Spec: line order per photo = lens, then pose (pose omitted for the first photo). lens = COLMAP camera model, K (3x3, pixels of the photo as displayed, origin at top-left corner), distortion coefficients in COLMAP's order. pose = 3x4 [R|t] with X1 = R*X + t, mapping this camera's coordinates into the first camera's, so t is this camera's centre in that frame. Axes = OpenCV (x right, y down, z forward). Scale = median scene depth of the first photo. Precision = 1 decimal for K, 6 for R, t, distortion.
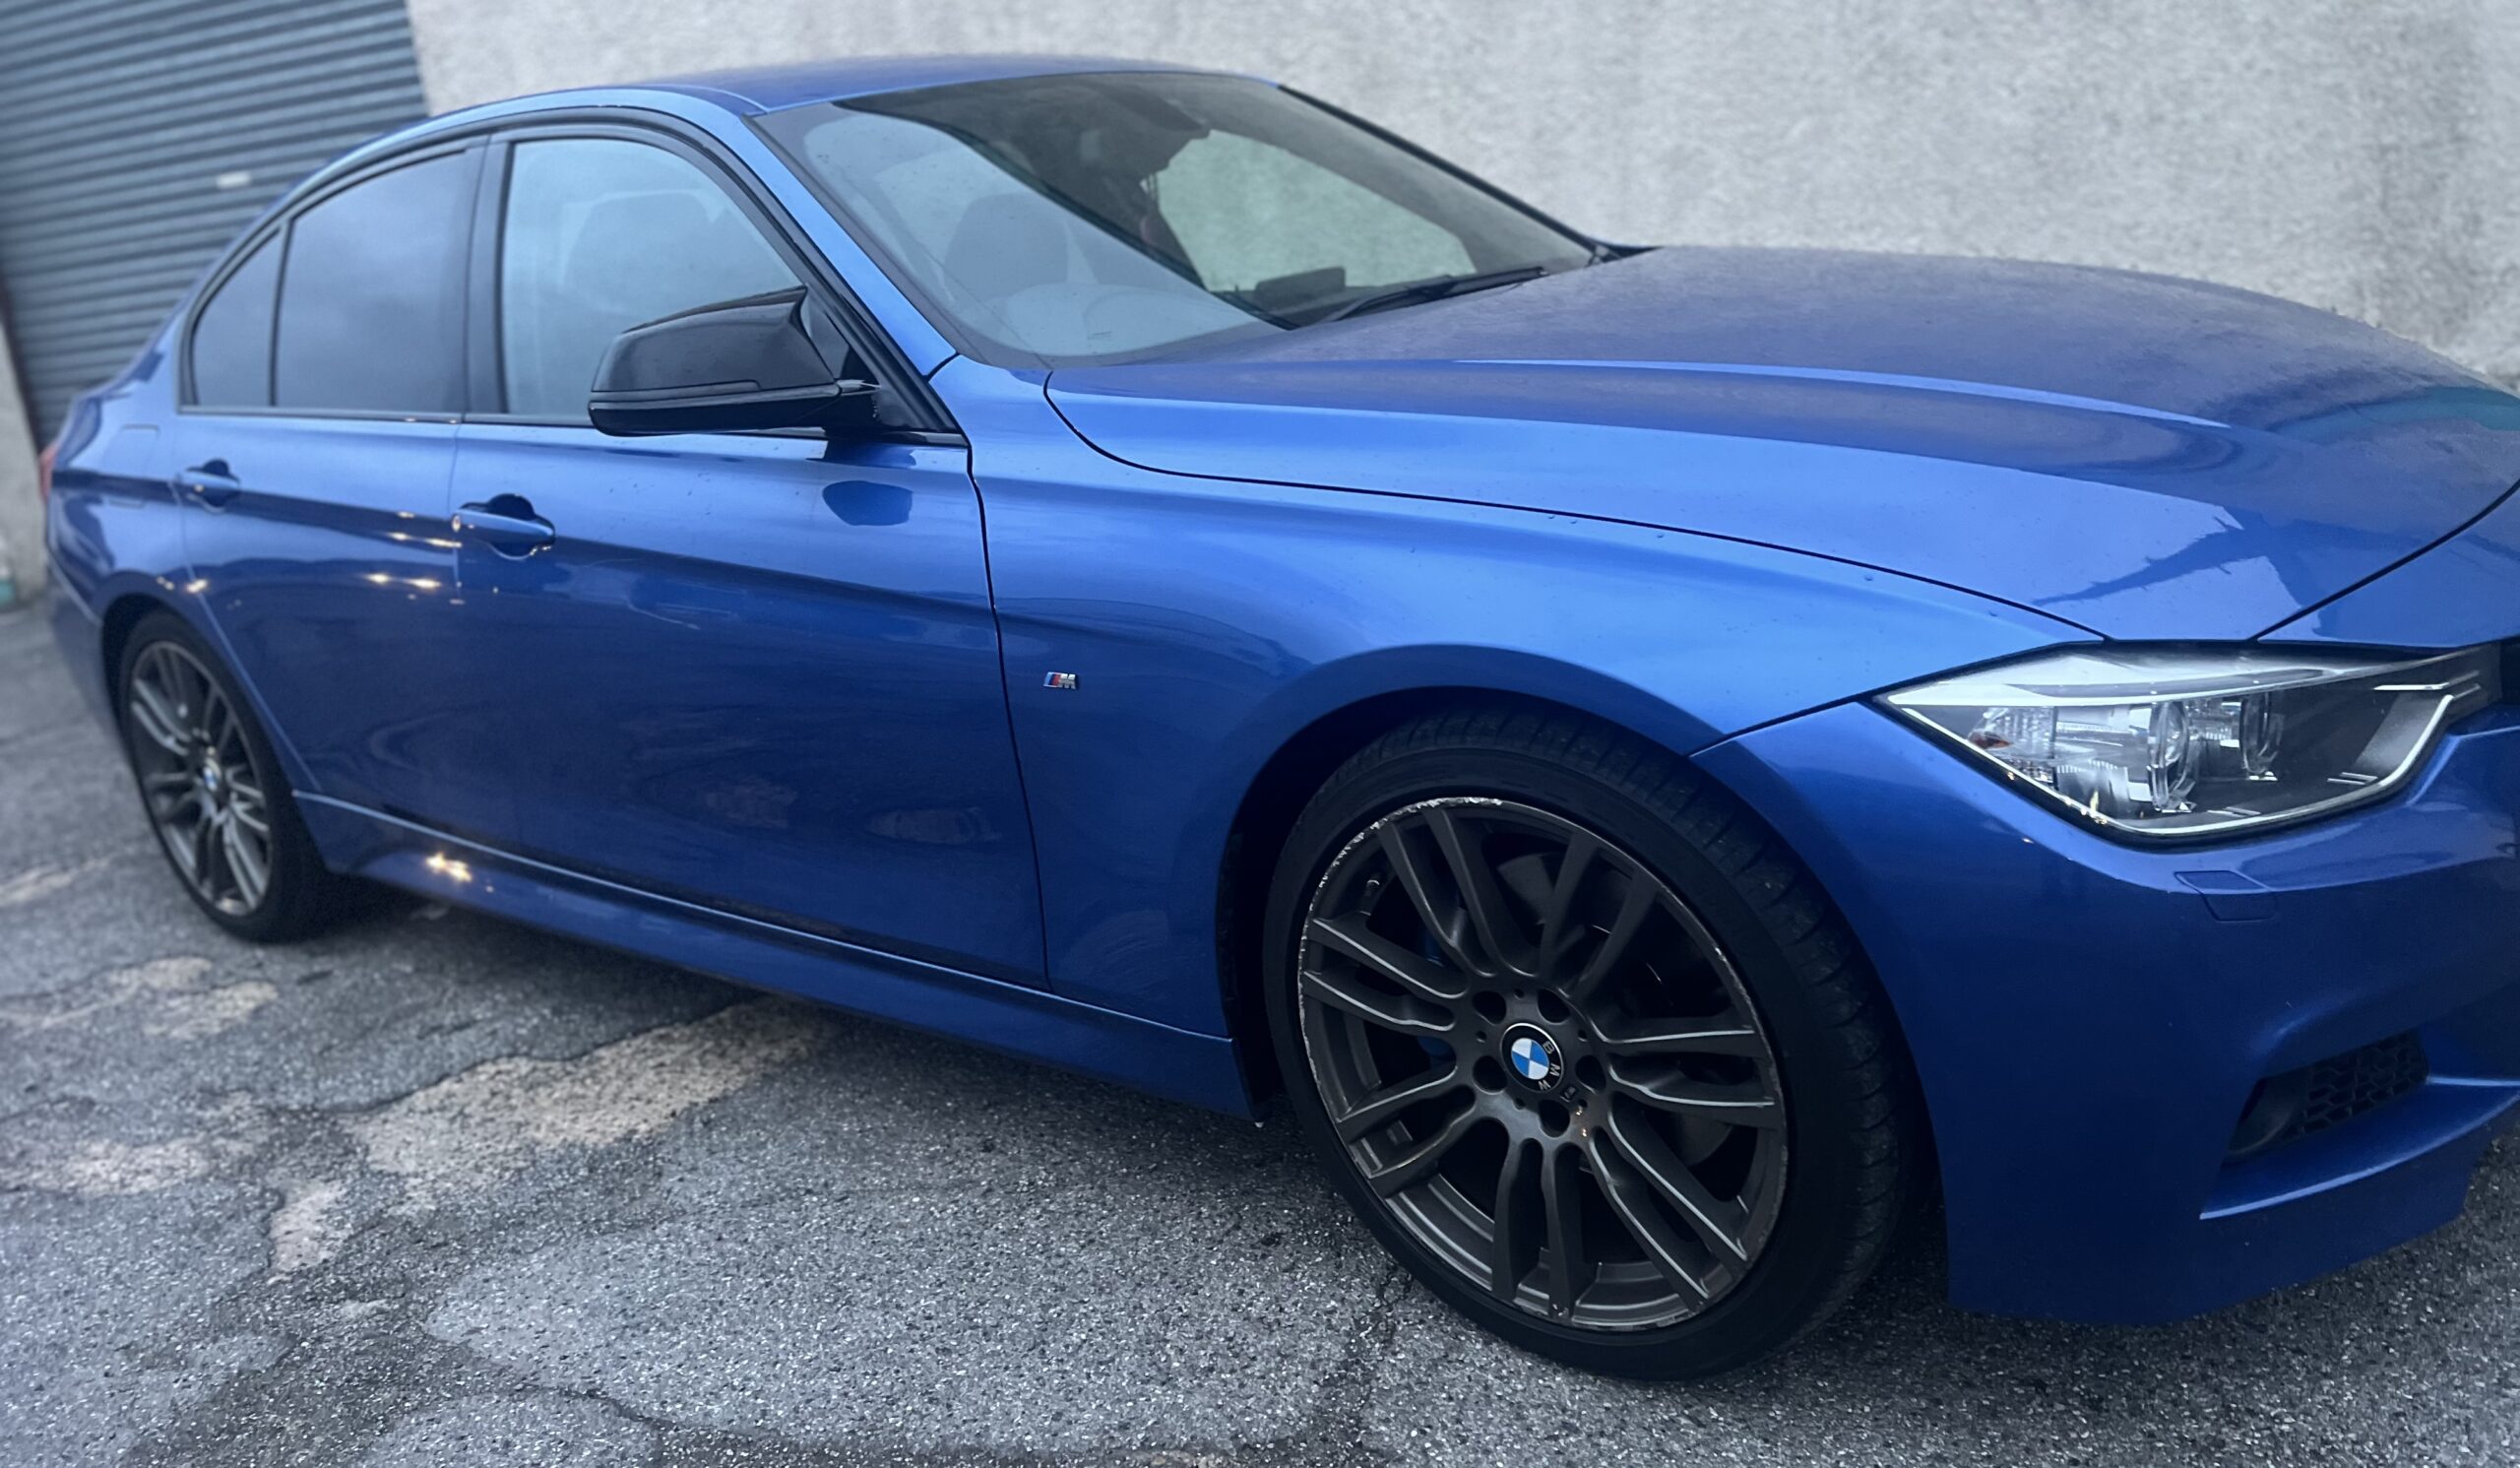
lens RADIAL K [[2035.6, 0, 1260.0], [0, 2035.6, 734.0], [0, 0, 1]] dist [-0.003887, -0.007009]
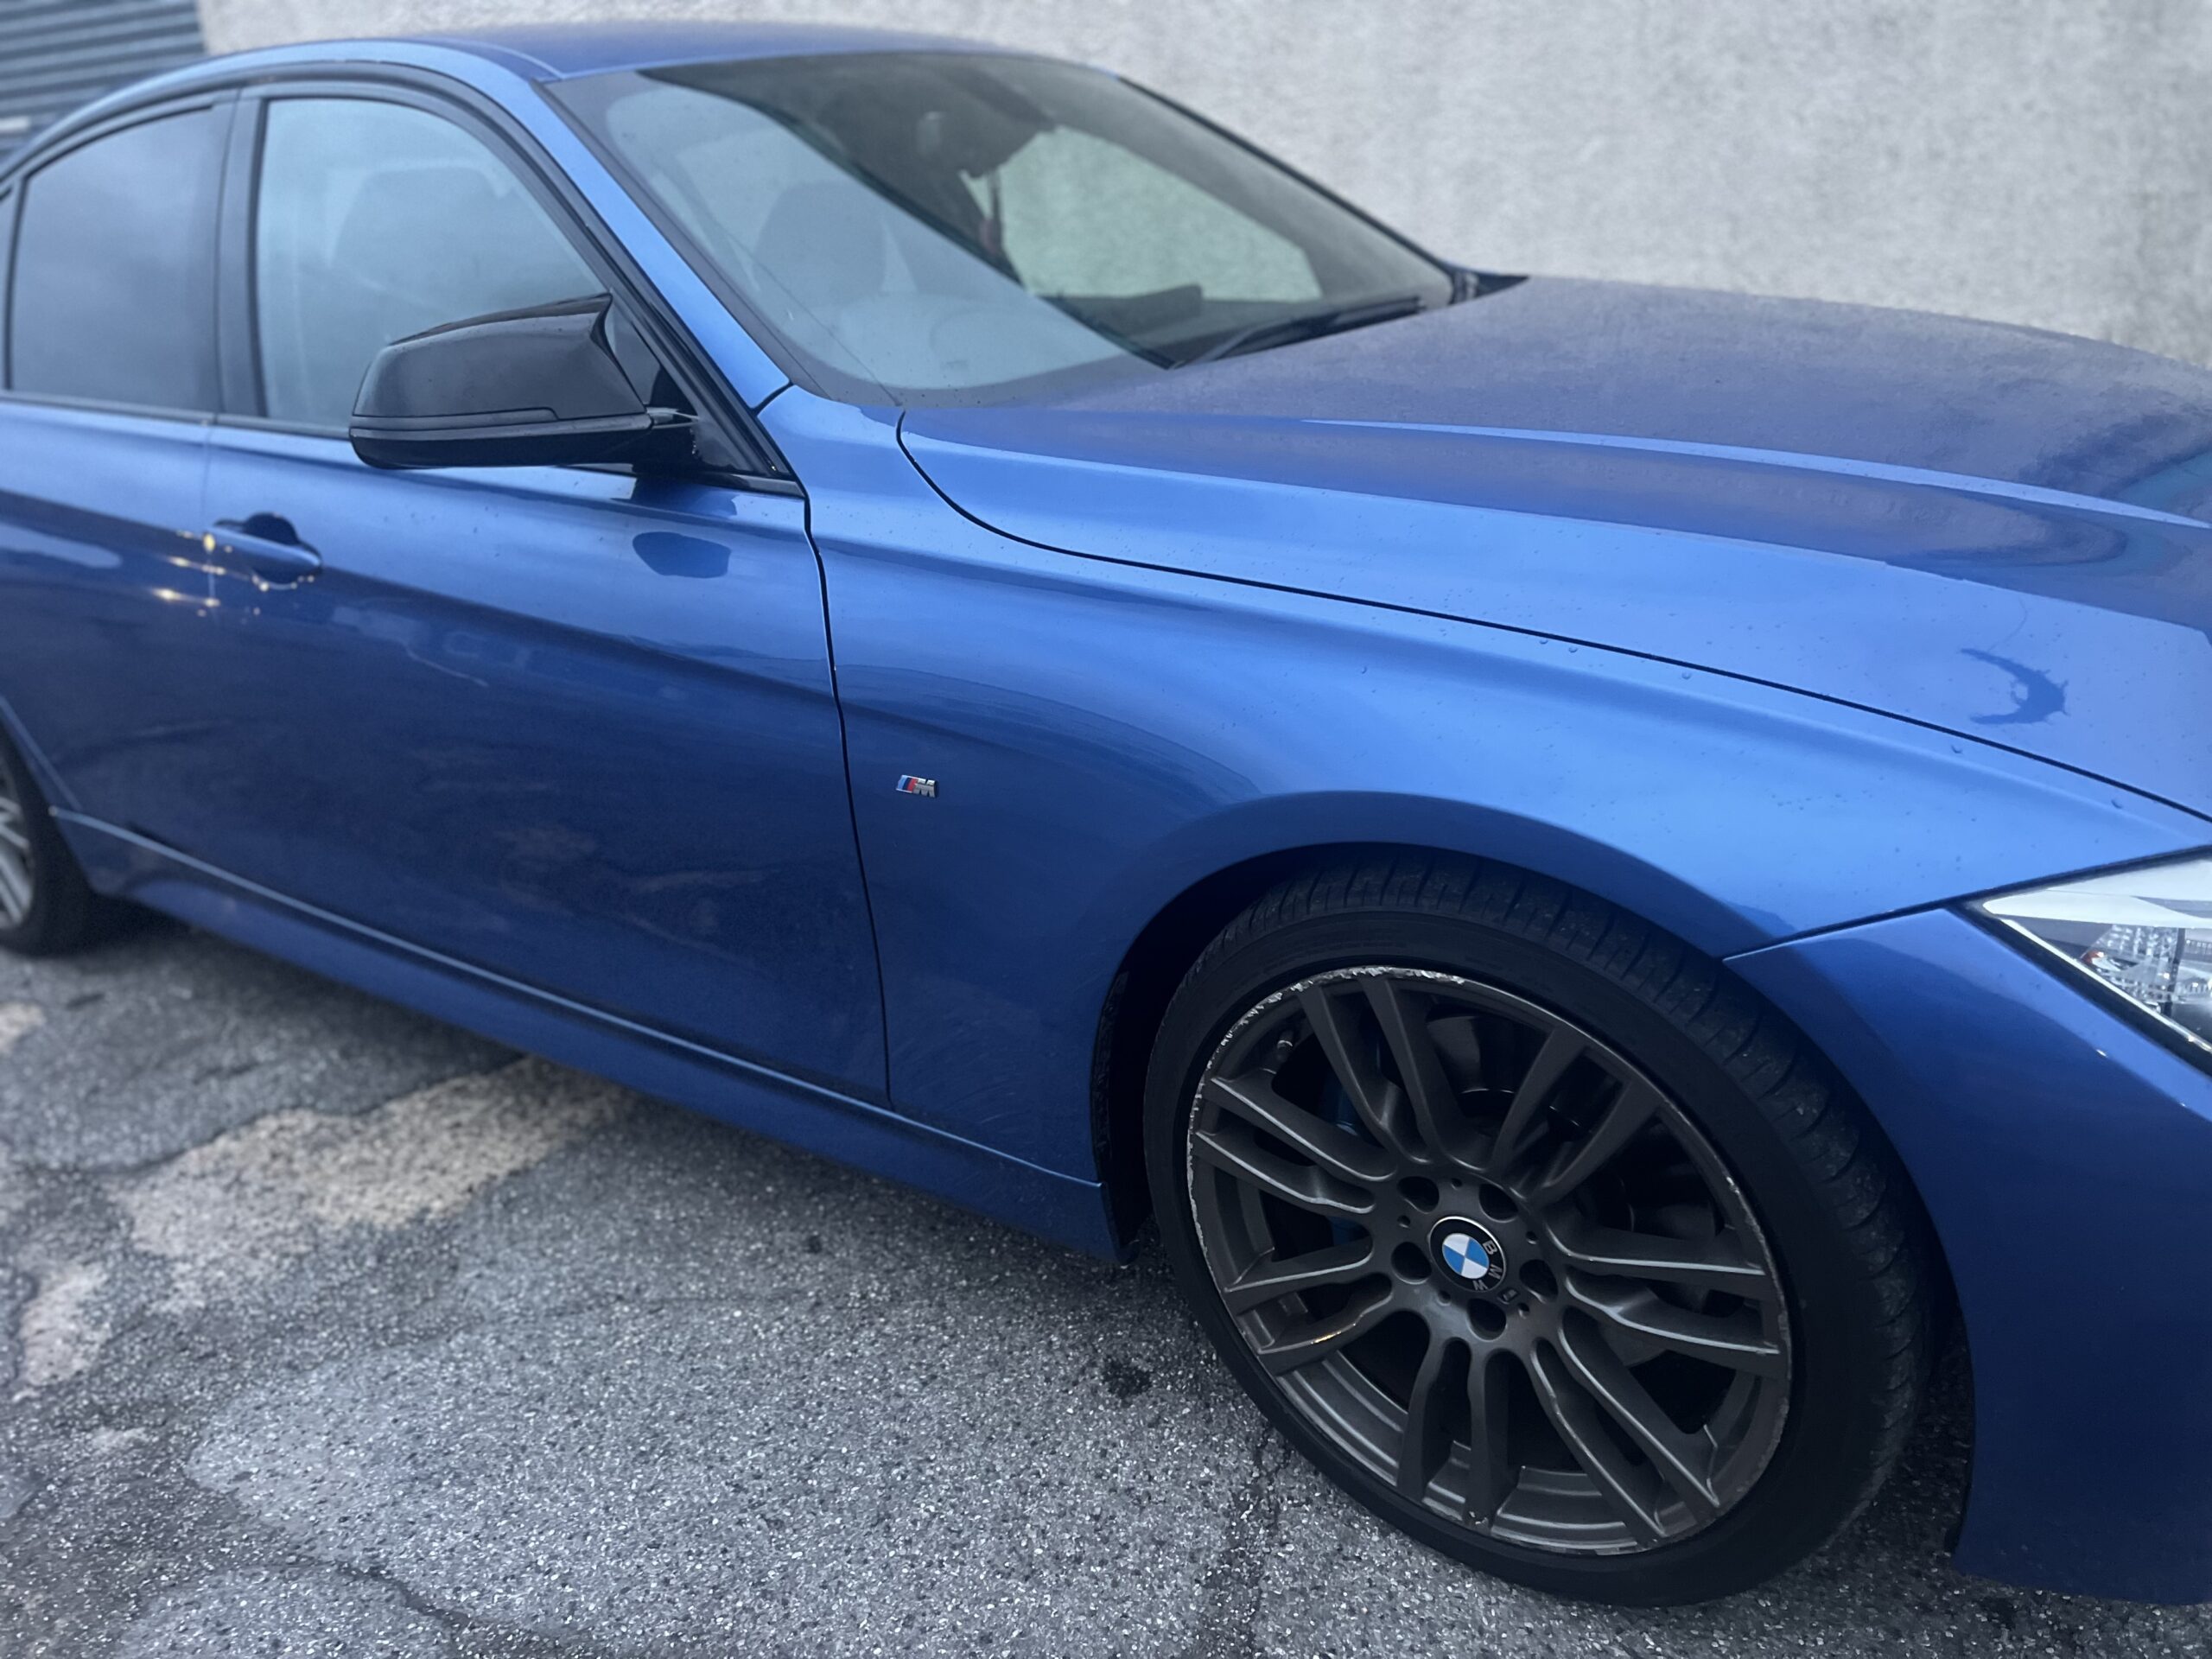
lens RADIAL K [[1660.1, 0, 1095.9], [0, 1660.1, 832.4], [0, 0, 1]] dist [0.023062, -0.041777]
pose [[0.997173, 0.018841, 0.072733, -0.061966], [-0.027115, 0.993052, 0.114510, -0.075402], [-0.070071, -0.116159, 0.990756, 0.248370]]
